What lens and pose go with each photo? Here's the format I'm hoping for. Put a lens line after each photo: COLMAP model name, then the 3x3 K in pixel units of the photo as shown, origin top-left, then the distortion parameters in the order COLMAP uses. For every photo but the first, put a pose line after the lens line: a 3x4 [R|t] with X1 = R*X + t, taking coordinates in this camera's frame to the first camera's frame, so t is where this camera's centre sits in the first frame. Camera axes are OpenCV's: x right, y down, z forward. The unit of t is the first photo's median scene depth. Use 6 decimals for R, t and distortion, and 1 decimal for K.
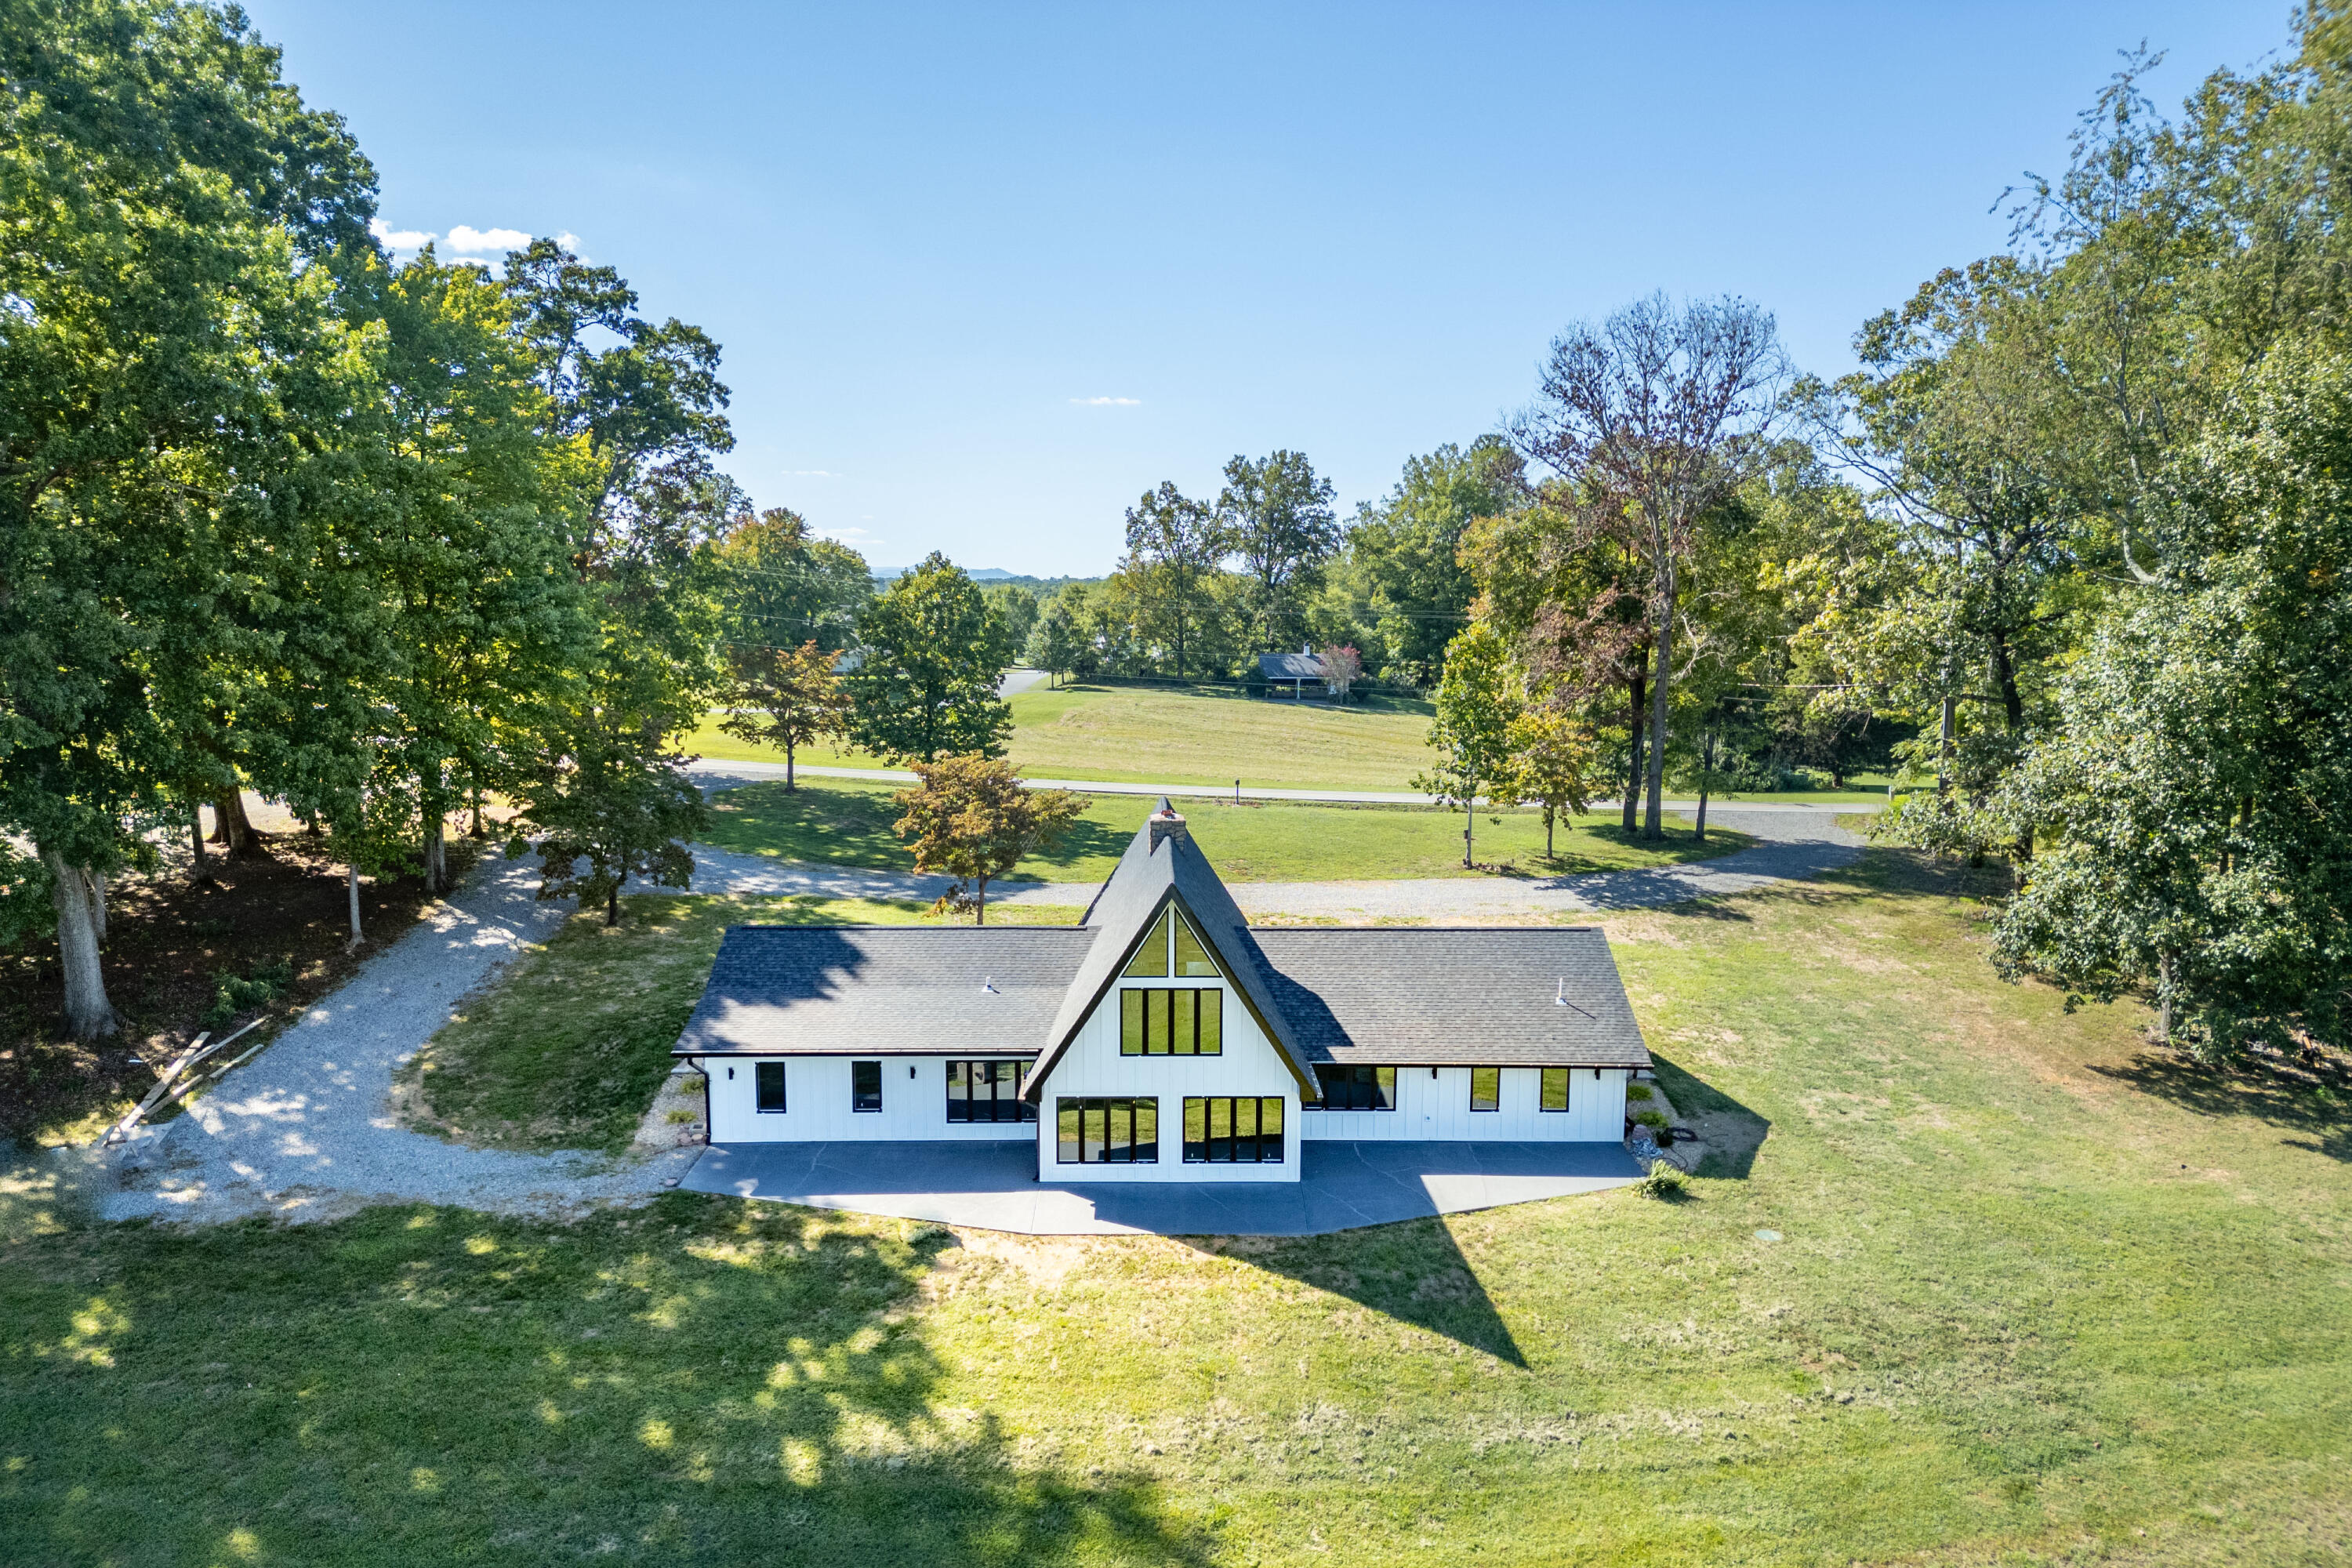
lens RADIAL K [[1651.9, 0, 1184.4], [0, 1651.9, 781.9], [0, 0, 1]] dist [0.035102, -0.009502]
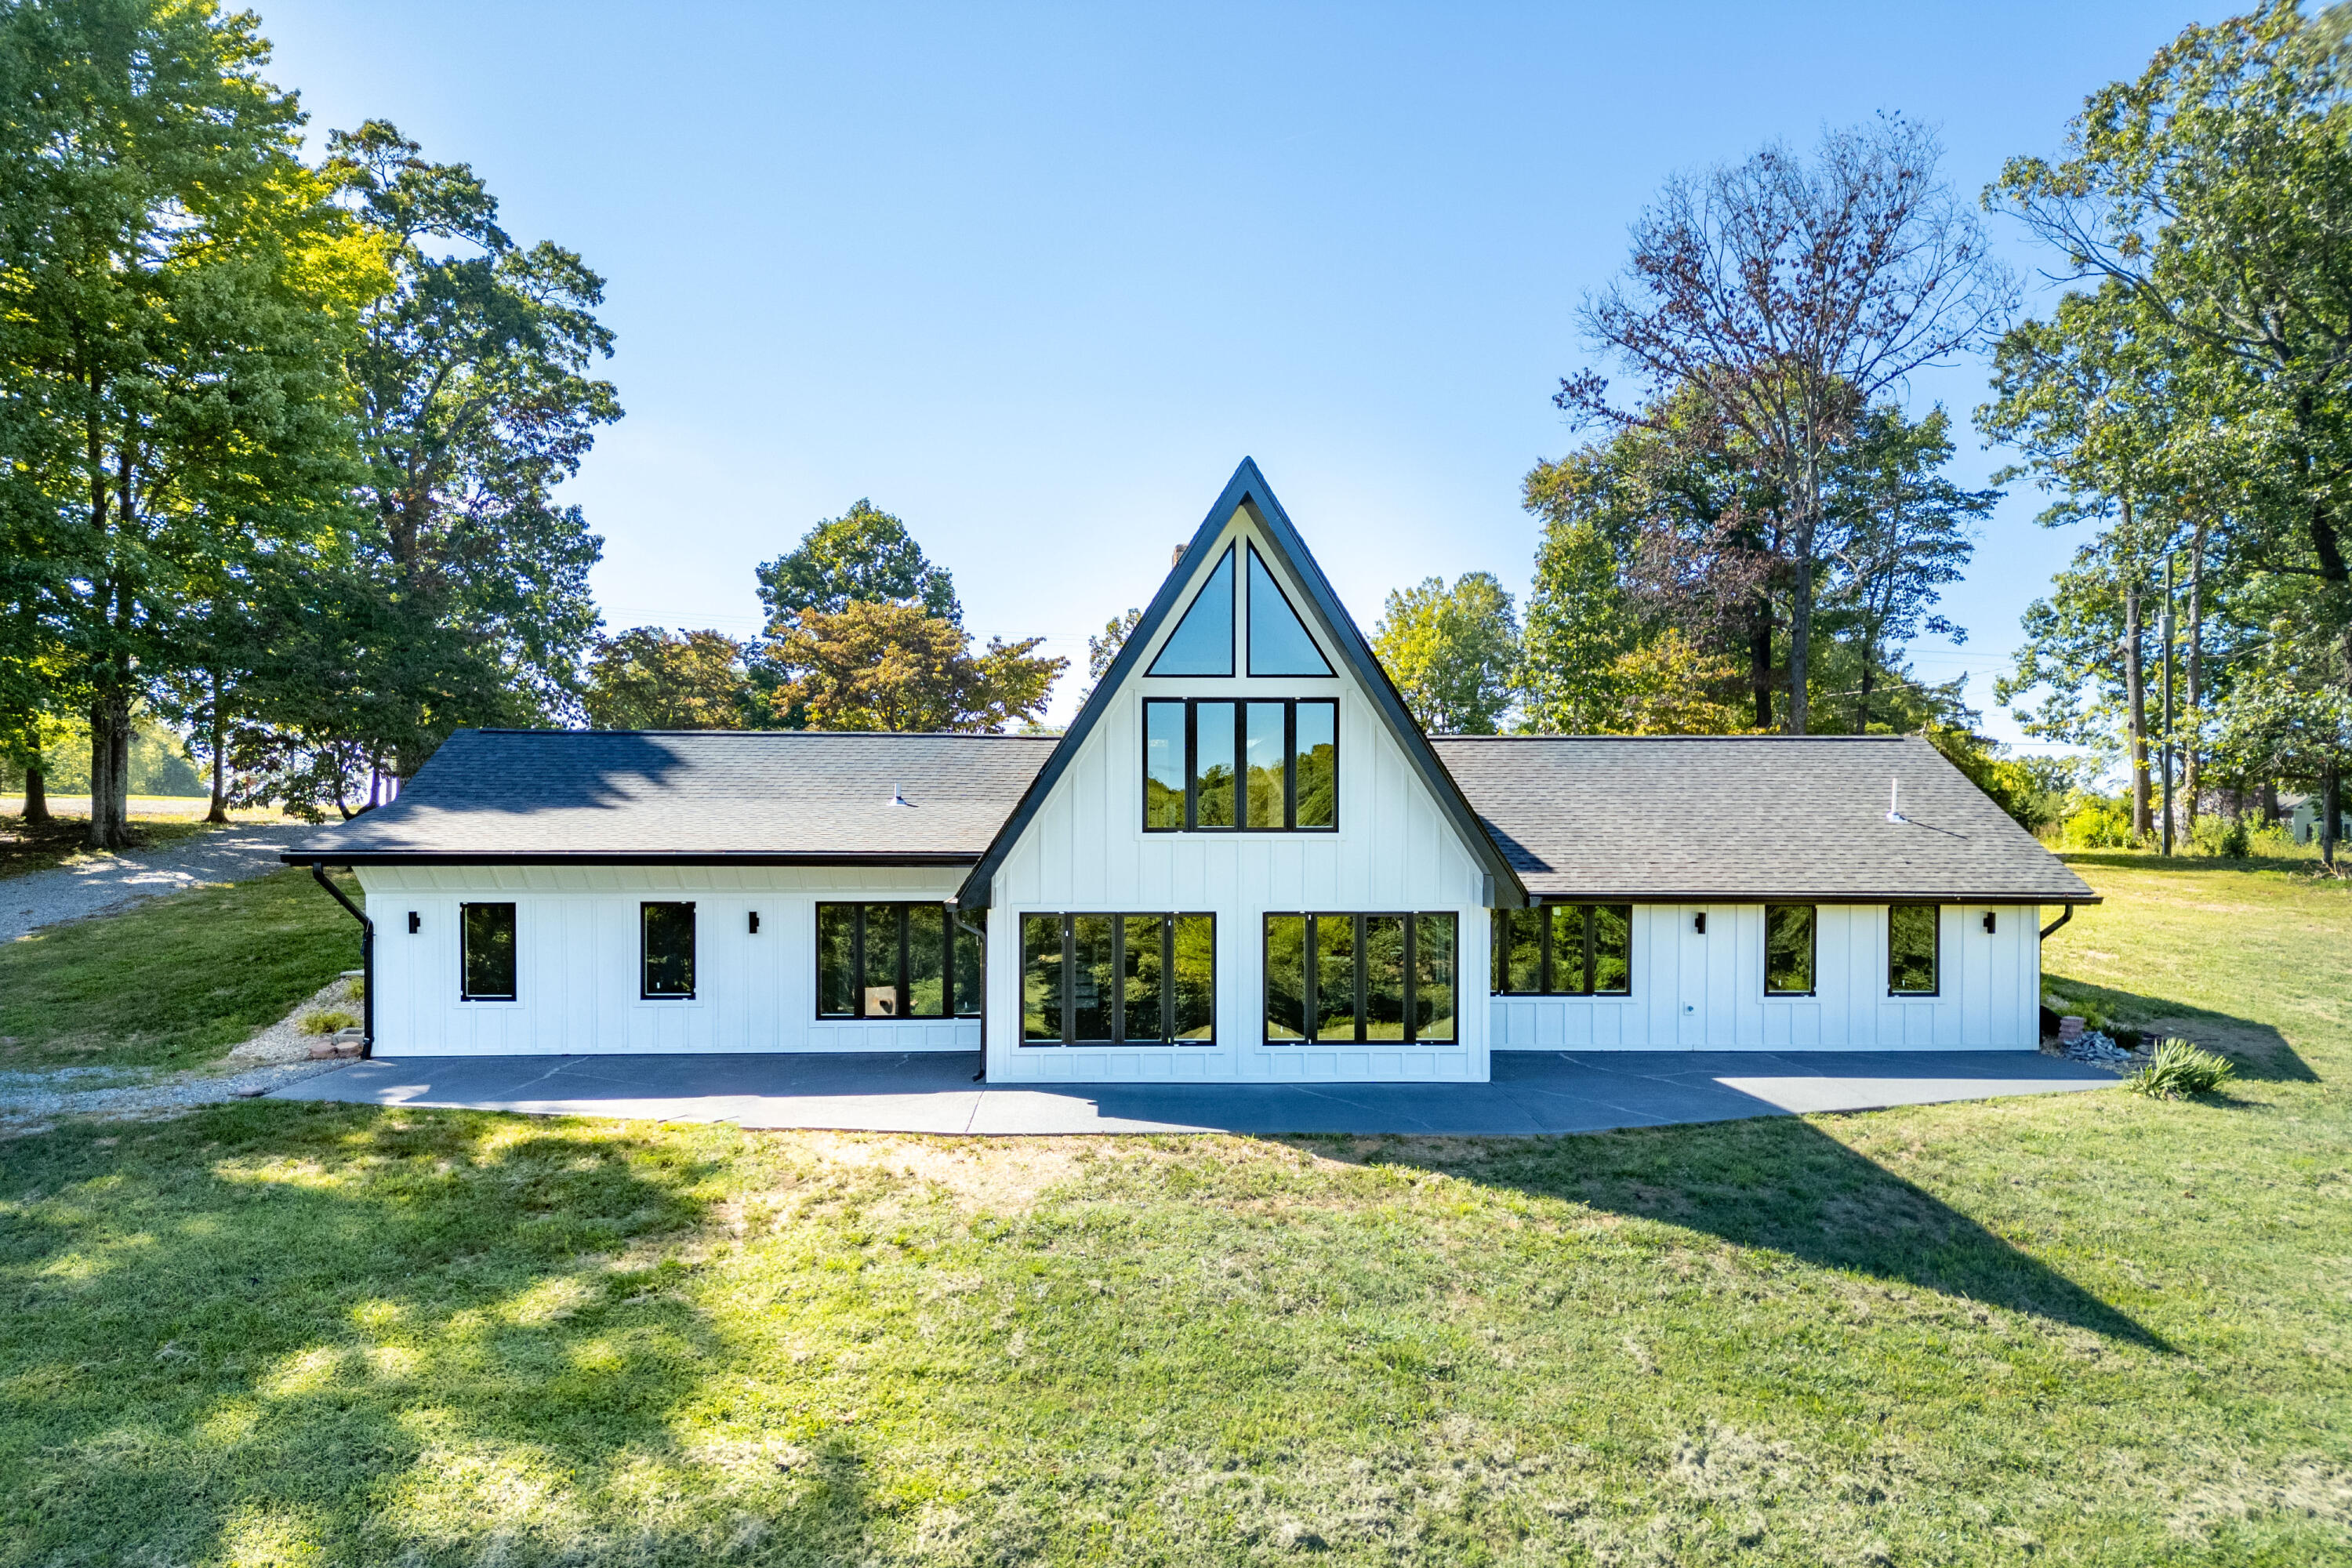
lens RADIAL K [[1654.6, 0, 1179.8], [0, 1654.6, 788.1], [0, 0, 1]] dist [0.033785, -0.029906]
pose [[0.999637, 0.000255, 0.026934, -0.037342], [0.003583, 0.989811, -0.142344, 0.204808], [-0.026696, 0.142389, 0.989451, 0.436553]]
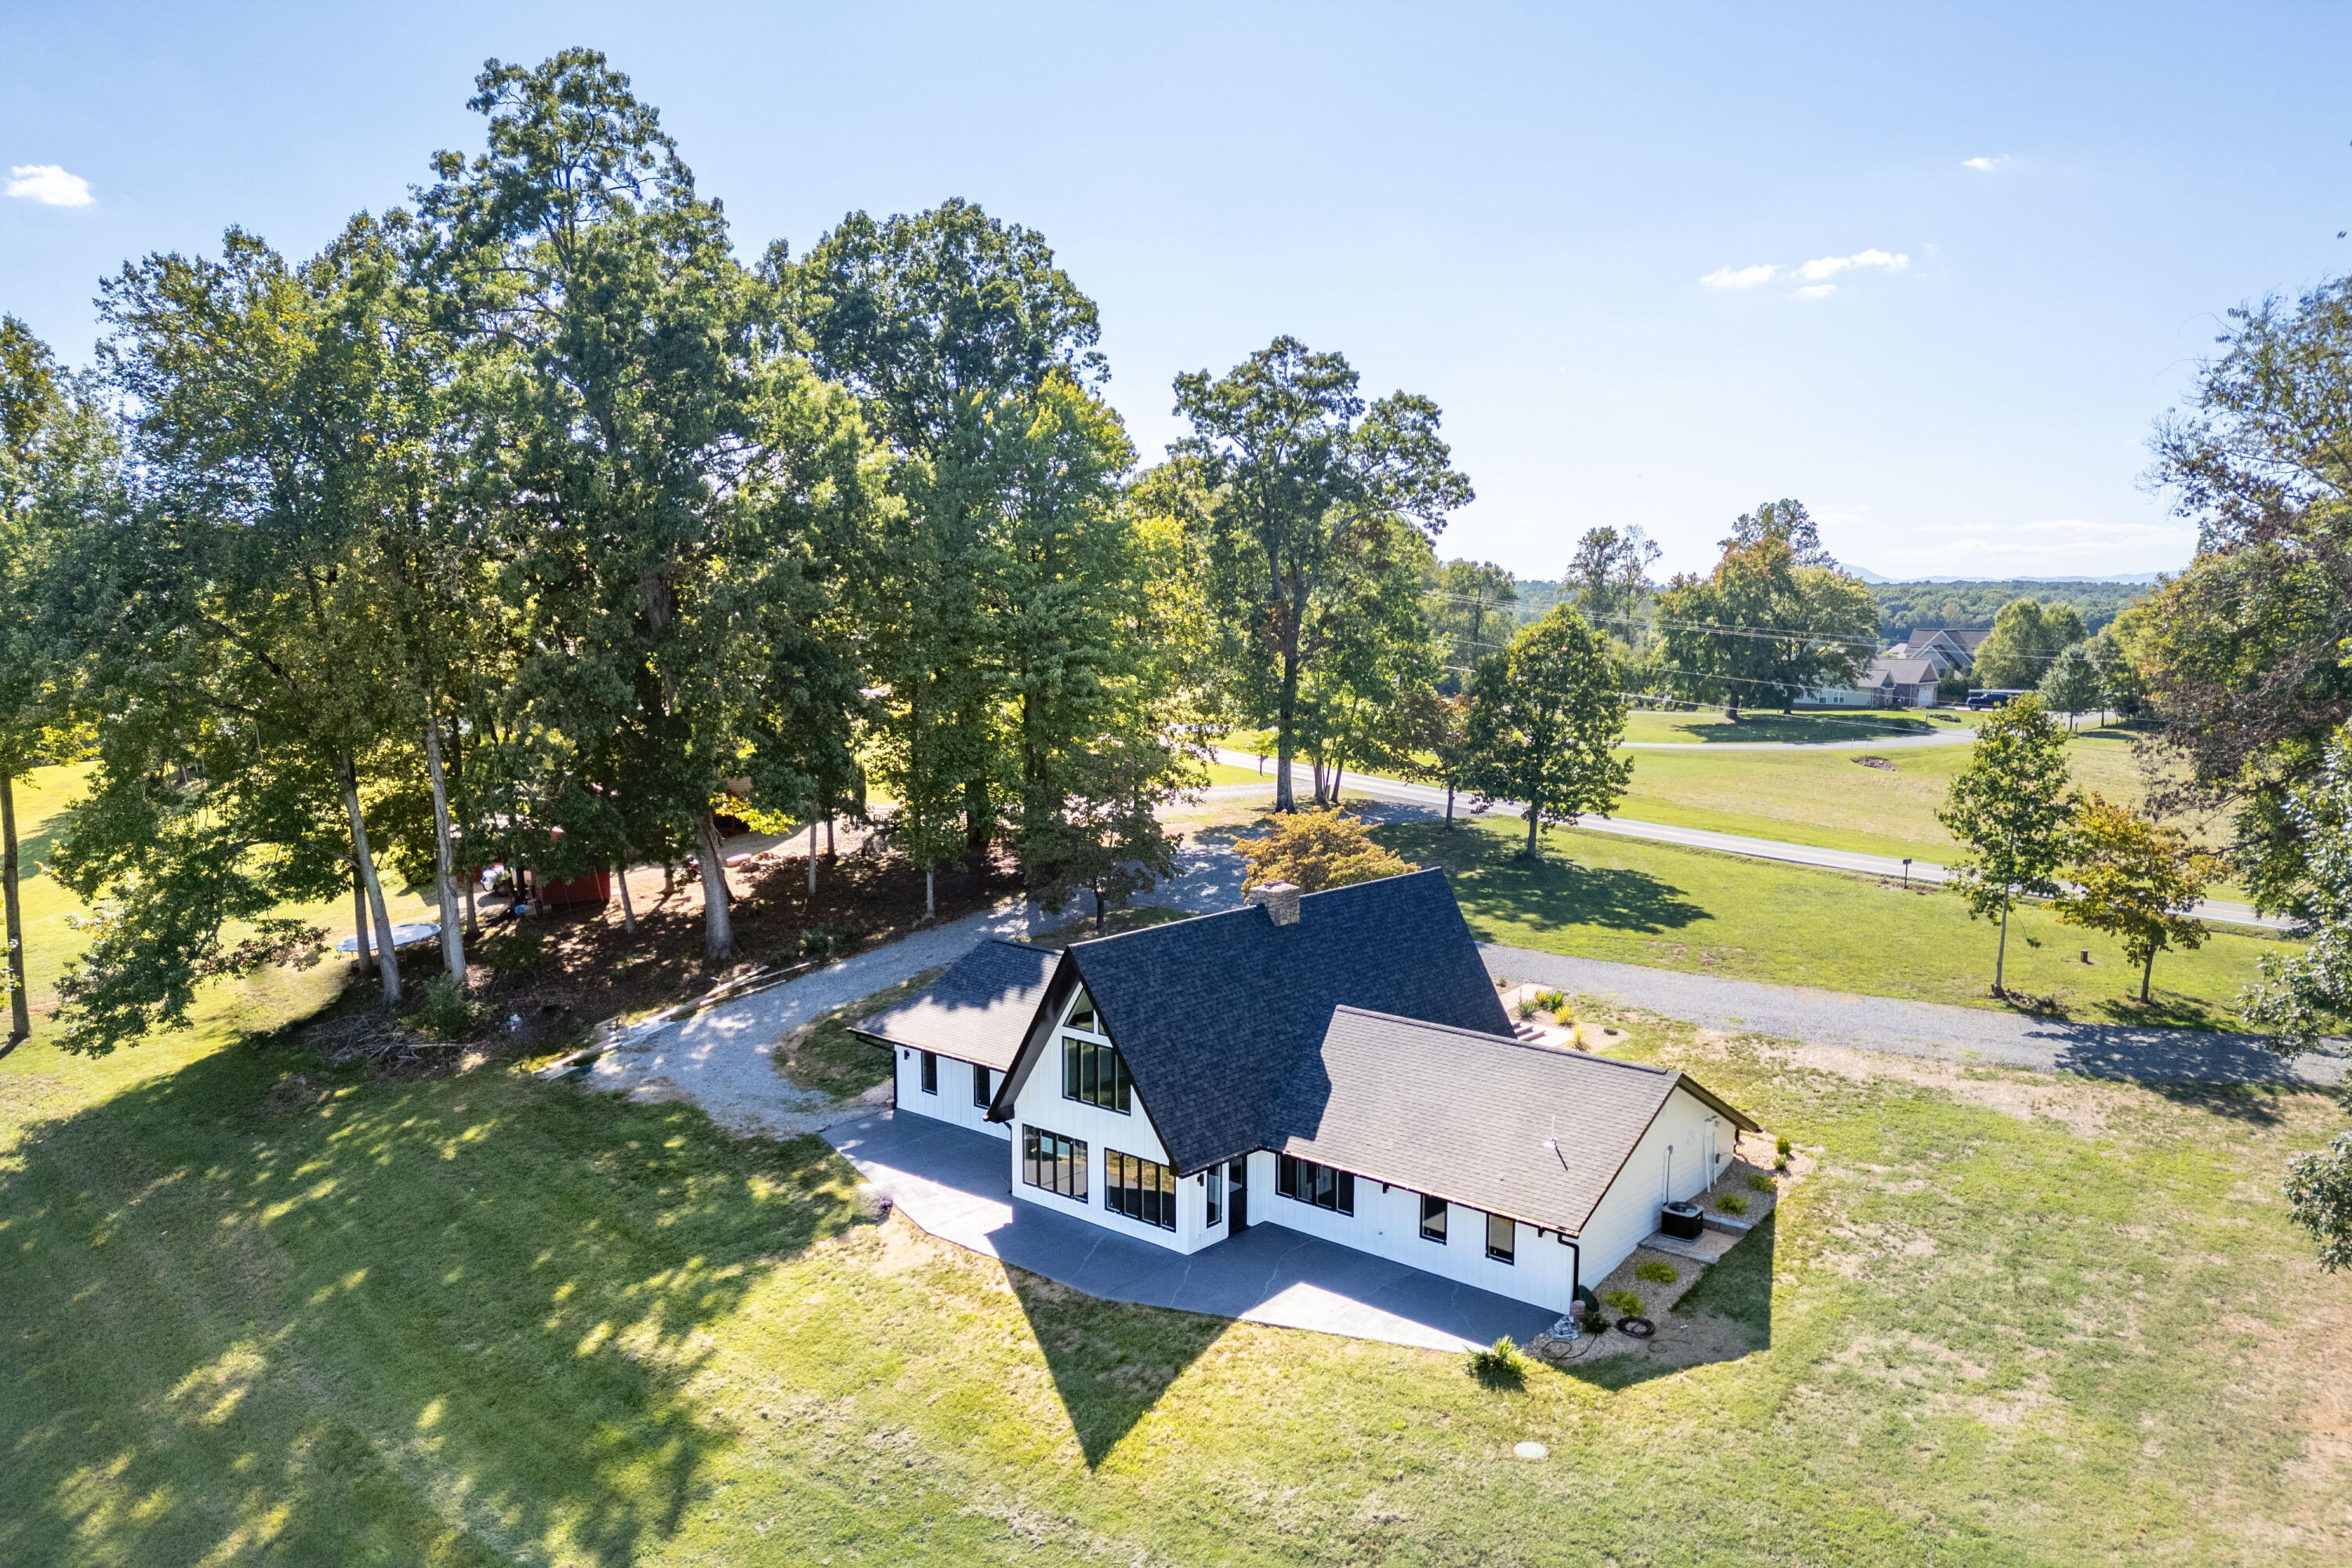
lens RADIAL K [[1651.9, 0, 1184.4], [0, 1651.9, 781.9], [0, 0, 1]] dist [0.035102, -0.009502]
pose [[0.745456, 0.065023, -0.663376, 0.665294], [-0.071417, 0.997293, 0.017500, -0.061894], [0.662718, 0.034331, 0.748081, 0.204763]]
